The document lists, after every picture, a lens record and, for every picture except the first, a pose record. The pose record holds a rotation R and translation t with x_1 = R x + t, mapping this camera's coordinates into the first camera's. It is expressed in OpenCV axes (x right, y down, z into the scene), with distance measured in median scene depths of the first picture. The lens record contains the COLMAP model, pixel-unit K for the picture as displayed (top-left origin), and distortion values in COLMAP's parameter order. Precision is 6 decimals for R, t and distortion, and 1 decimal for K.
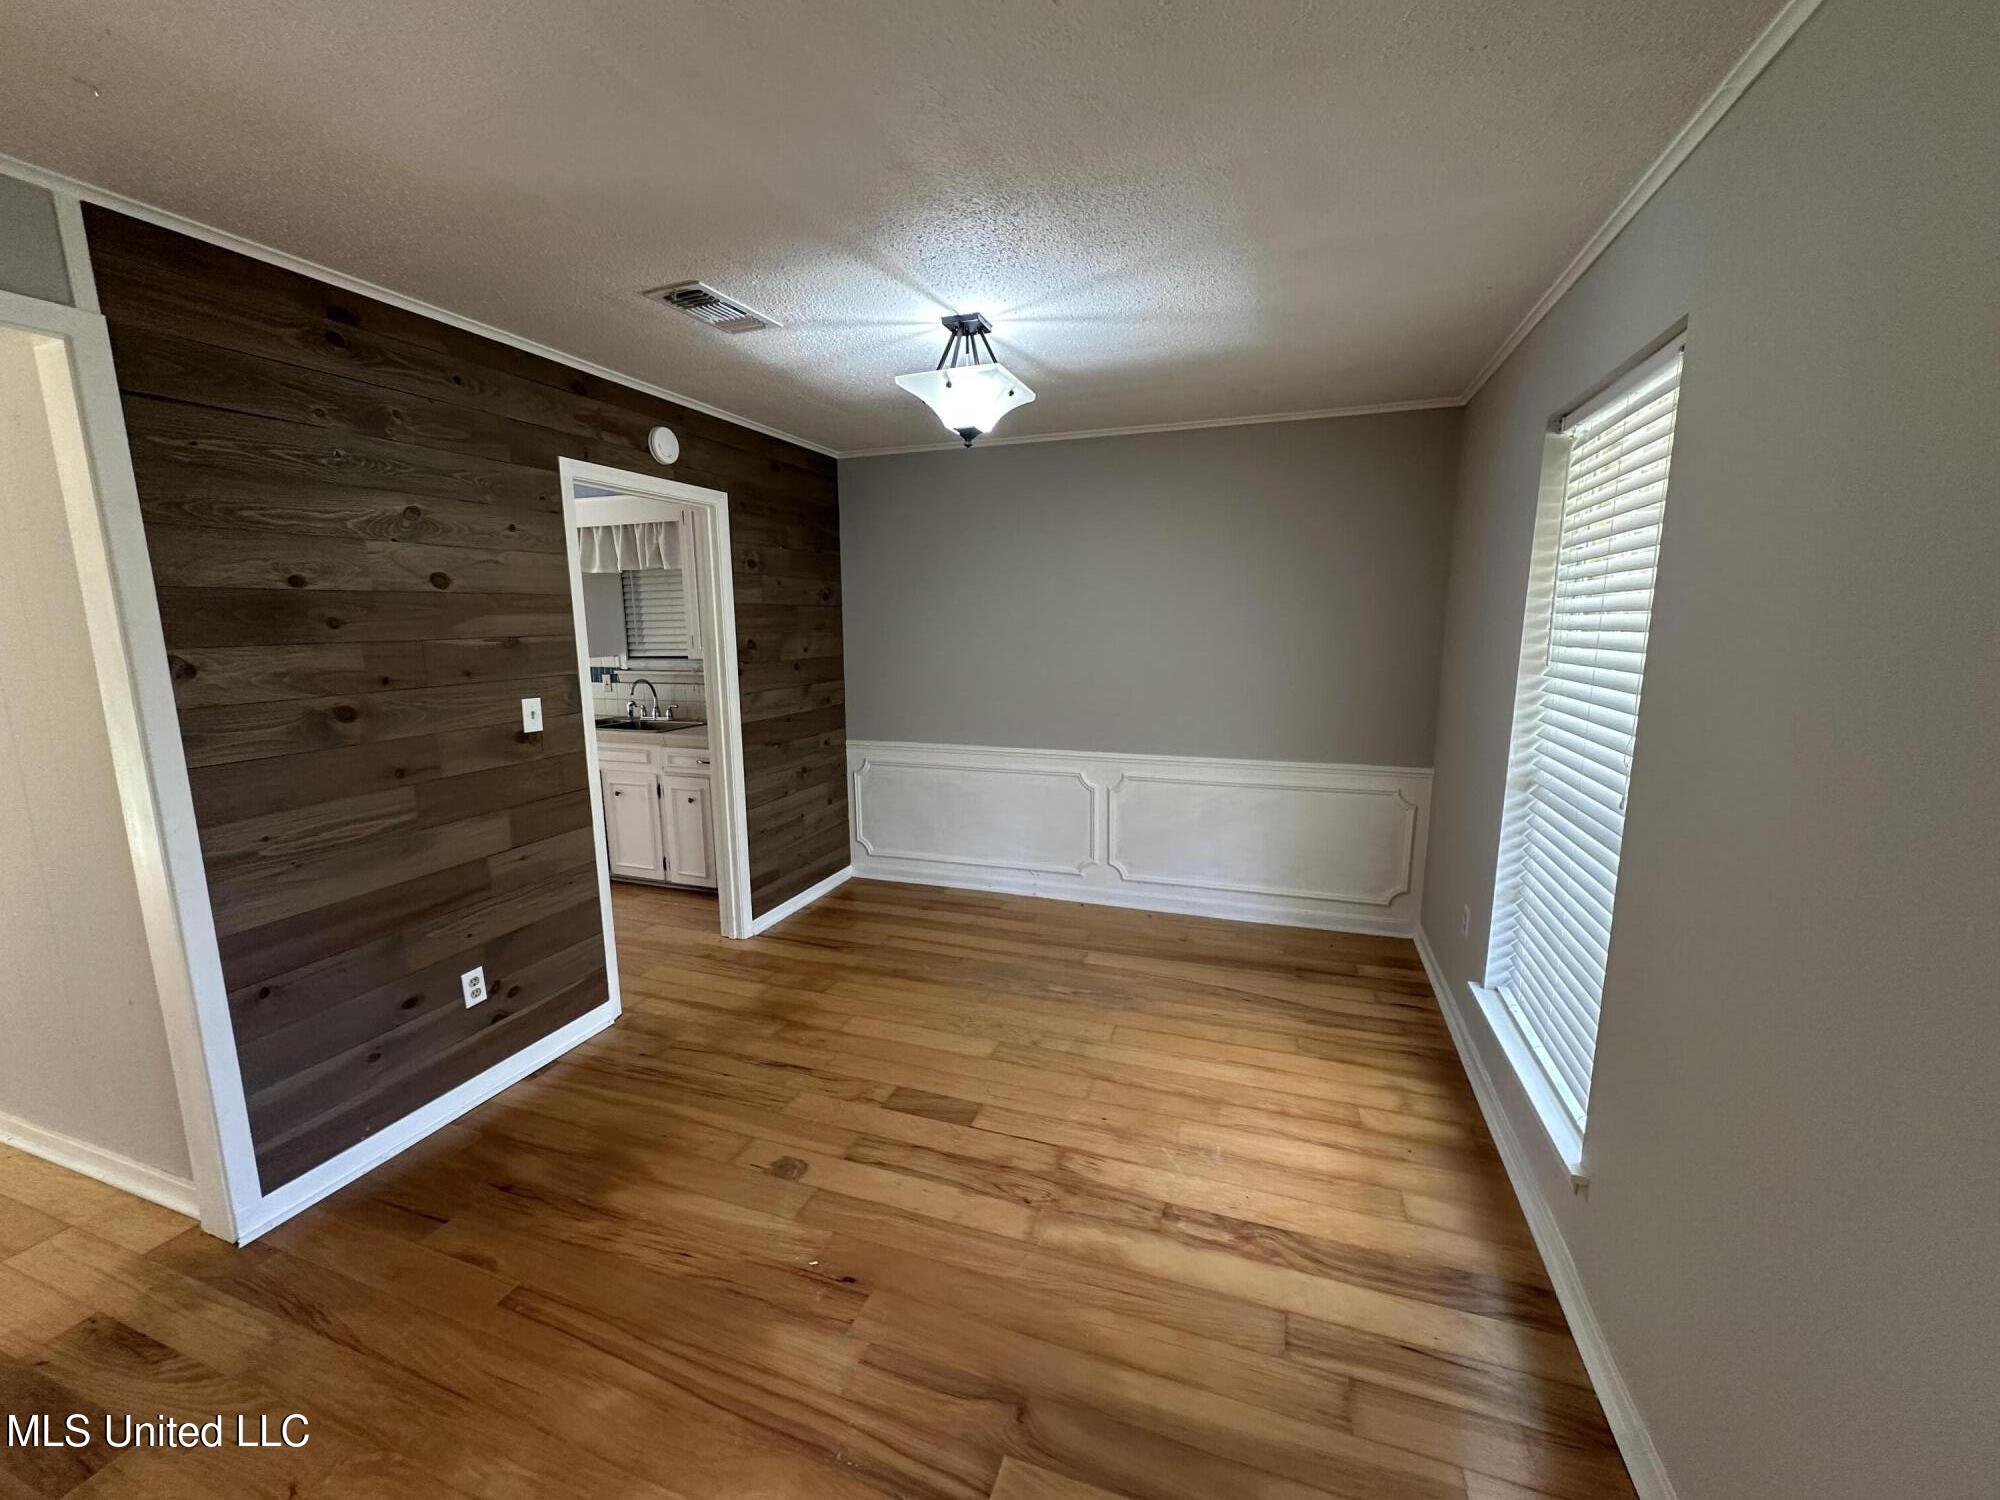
lens RADIAL K [[795.6, 0, 996.4], [0, 795.6, 751.0], [0, 0, 1]] dist [0.002795, 0.001191]
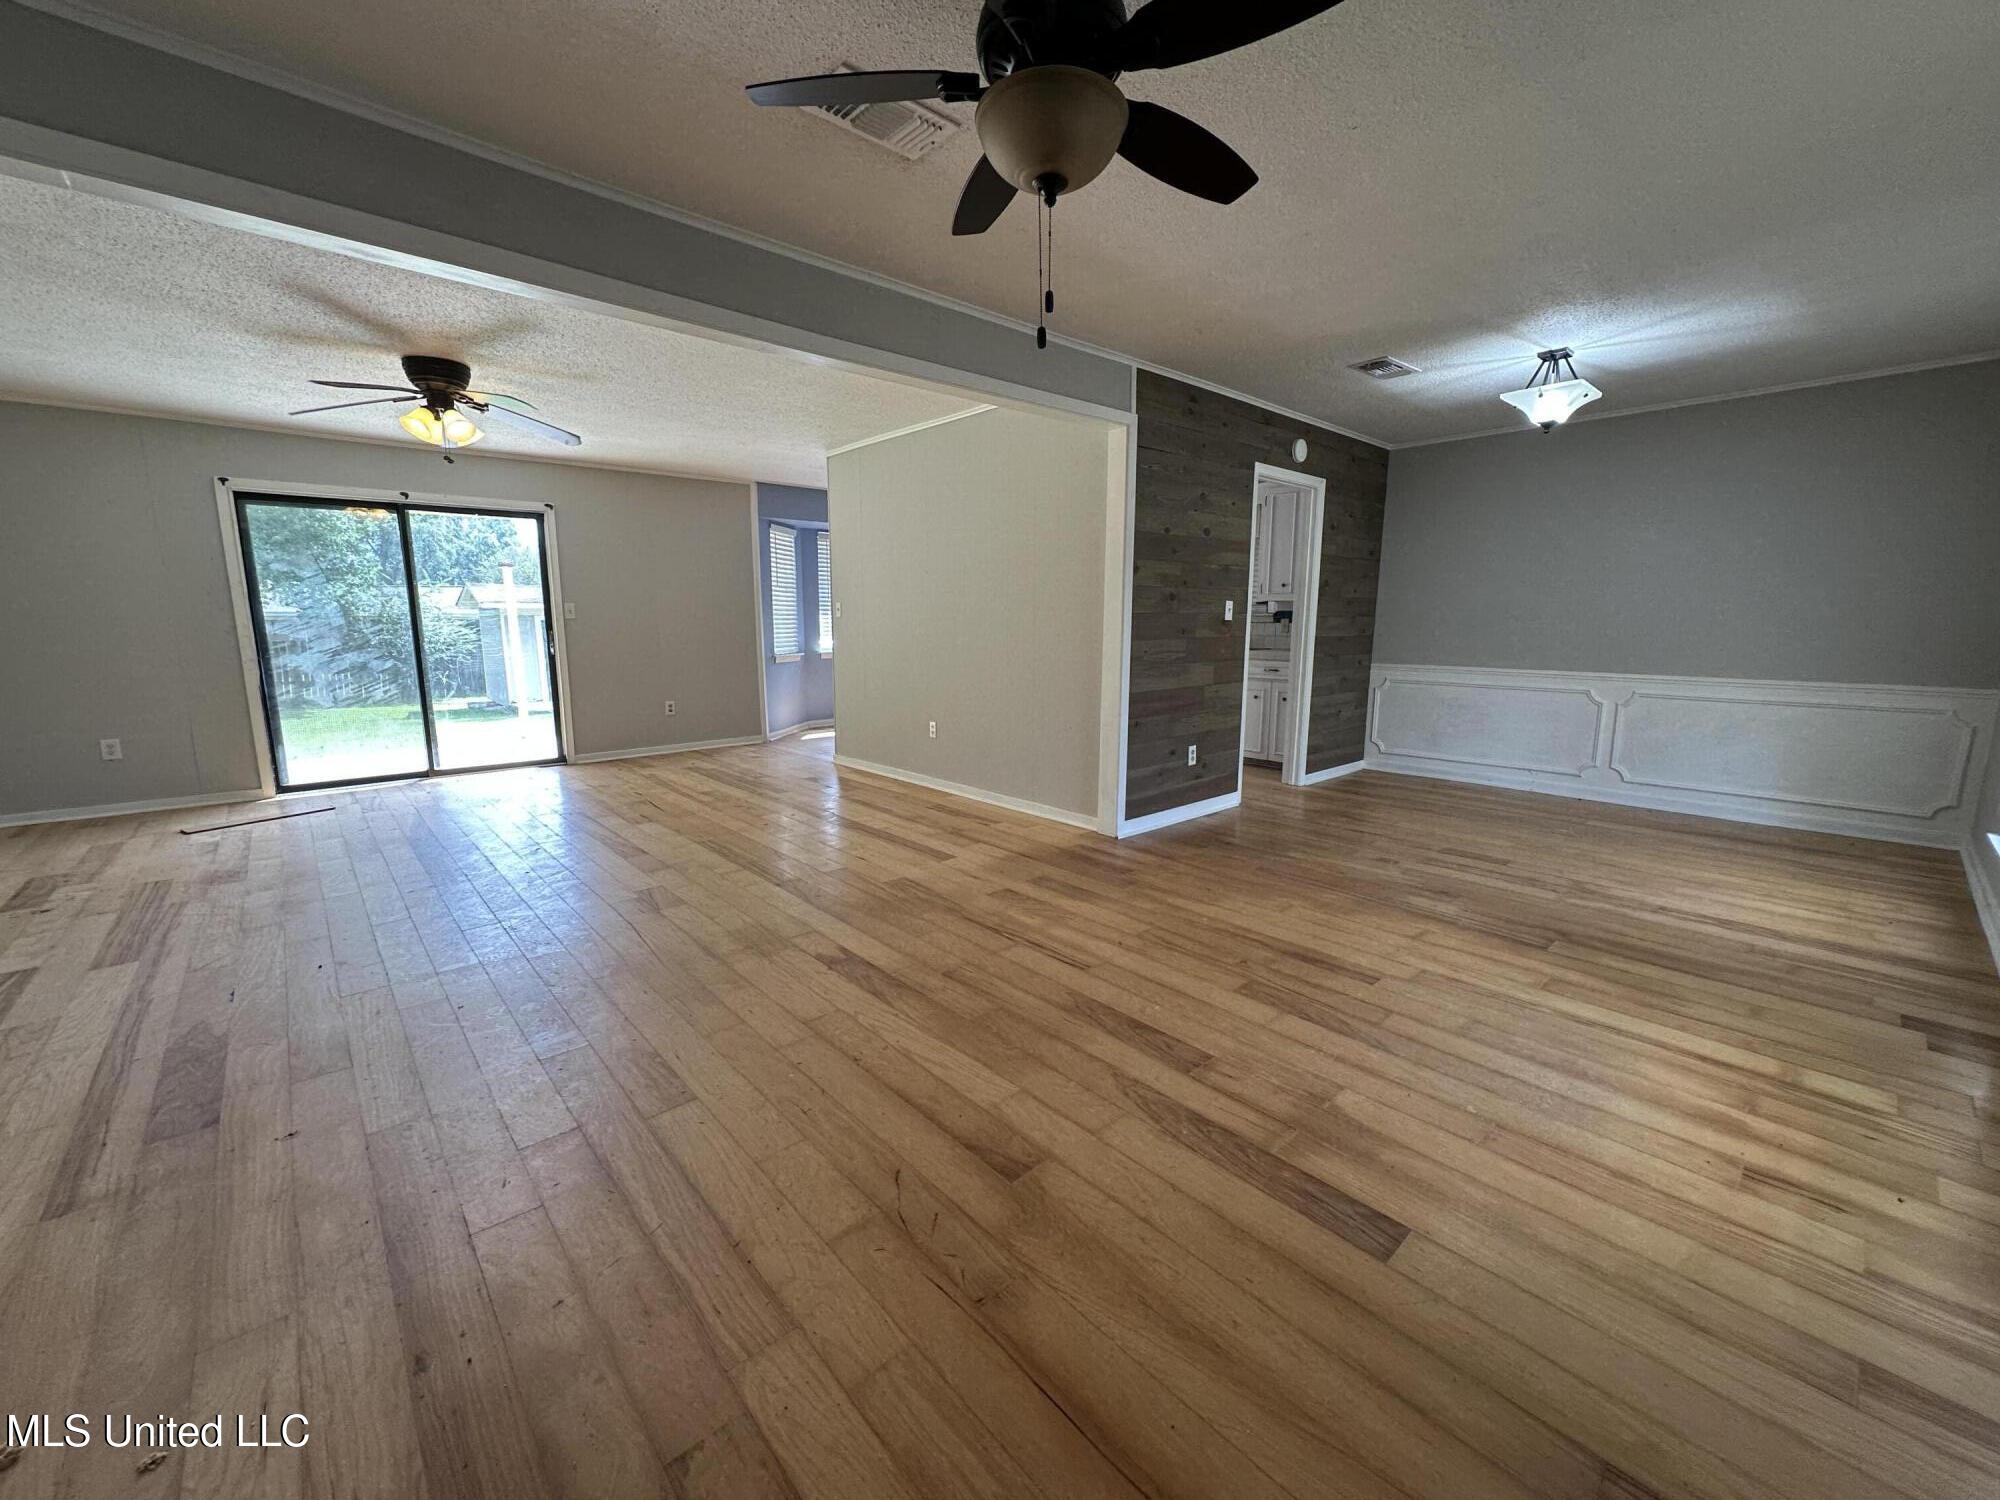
lens RADIAL K [[795.6, 0, 1005.0], [0, 795.6, 750.4], [0, 0, 1]] dist [0.002795, 0.001191]
pose [[0.884185, 0.087738, -0.458824, -0.197303], [-0.087372, 0.995931, 0.022074, 0.282507], [0.458894, 0.020571, 0.888253, -0.828747]]
